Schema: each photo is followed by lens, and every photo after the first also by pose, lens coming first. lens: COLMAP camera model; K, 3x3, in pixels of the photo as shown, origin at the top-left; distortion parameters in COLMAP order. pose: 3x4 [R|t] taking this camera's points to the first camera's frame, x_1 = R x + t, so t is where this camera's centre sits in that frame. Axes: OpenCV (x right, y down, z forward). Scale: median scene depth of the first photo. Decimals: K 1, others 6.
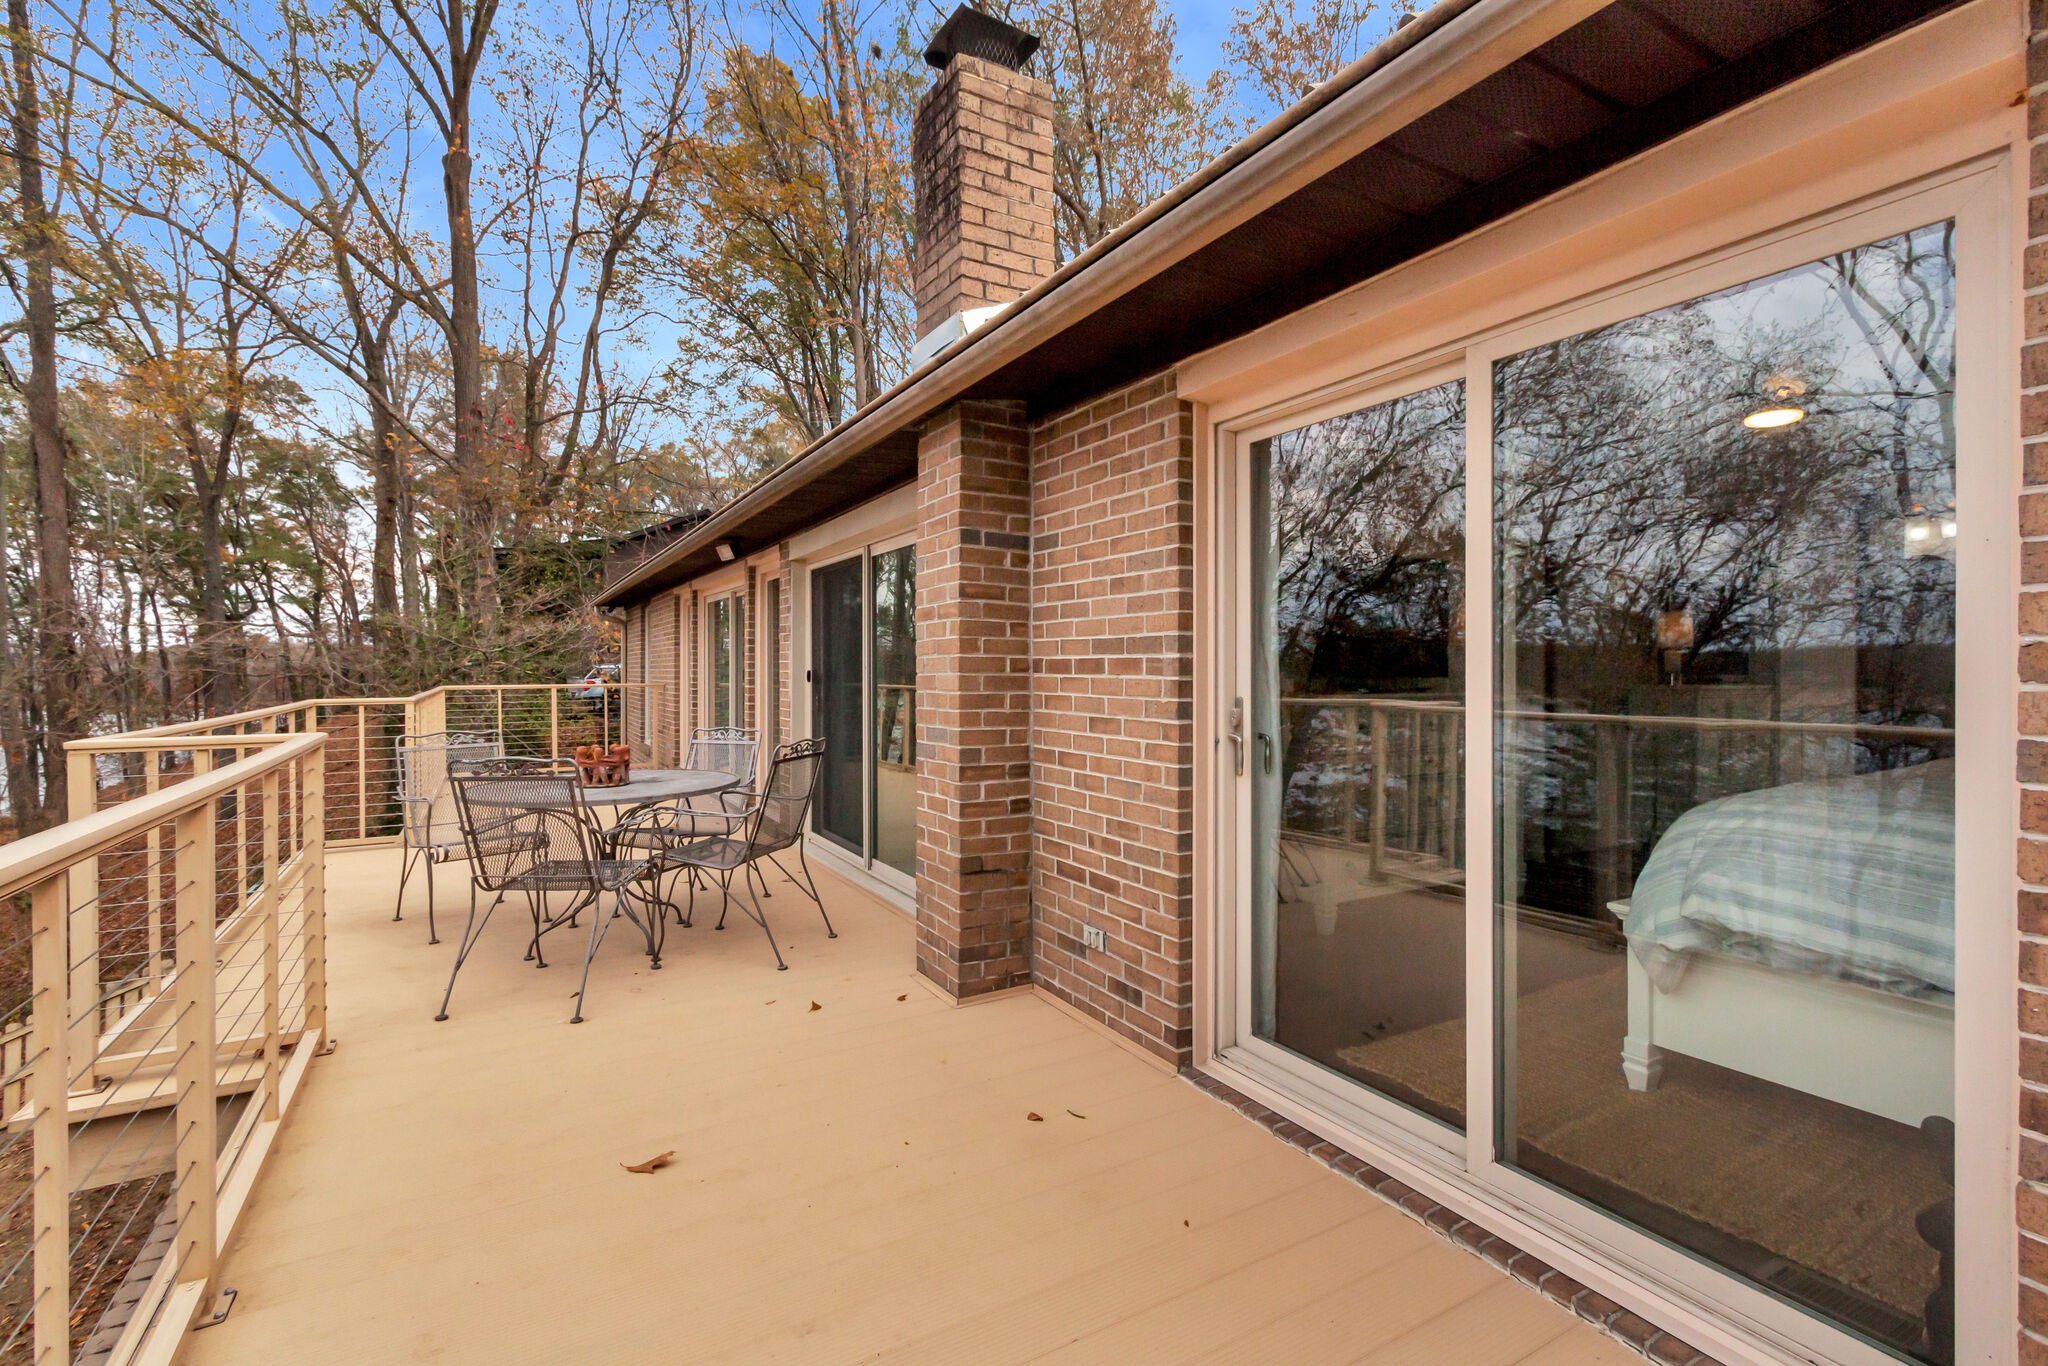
lens RADIAL K [[937.9, 0, 1020.1], [0, 937.9, 674.6], [0, 0, 1]] dist [0.002535, -0.001209]
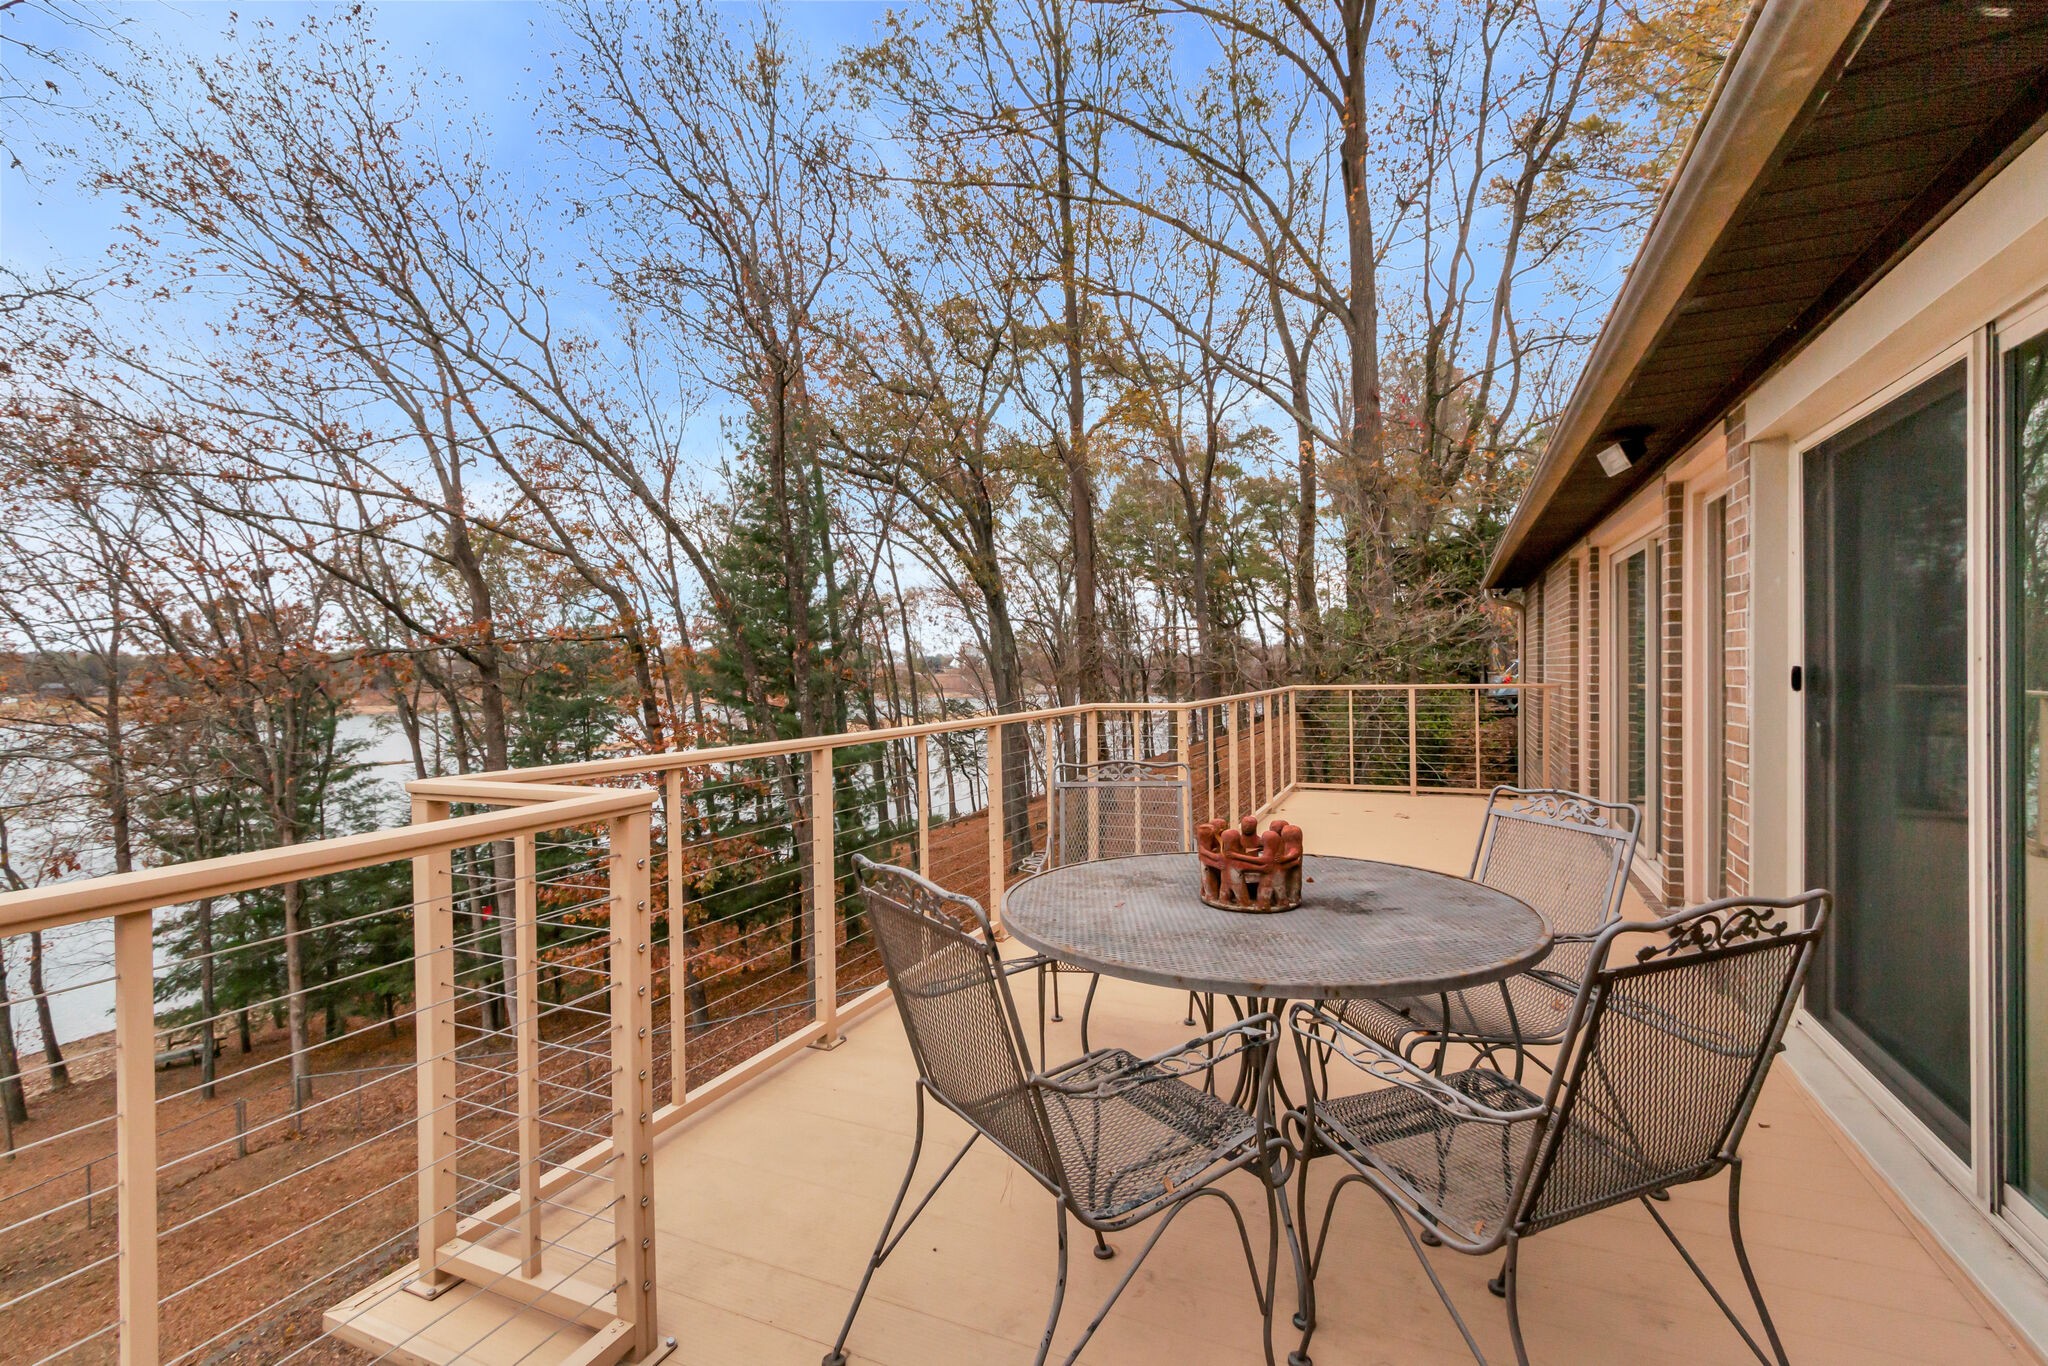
lens RADIAL K [[937.9, 0, 1014.2], [0, 937.9, 674.7], [0, 0, 1]] dist [0.002535, -0.001209]
pose [[0.595025, 0.001133, -0.803706, -0.027791], [0.002579, 0.999991, 0.003319, -0.000934], [0.803703, -0.004048, 0.595017, 0.140146]]
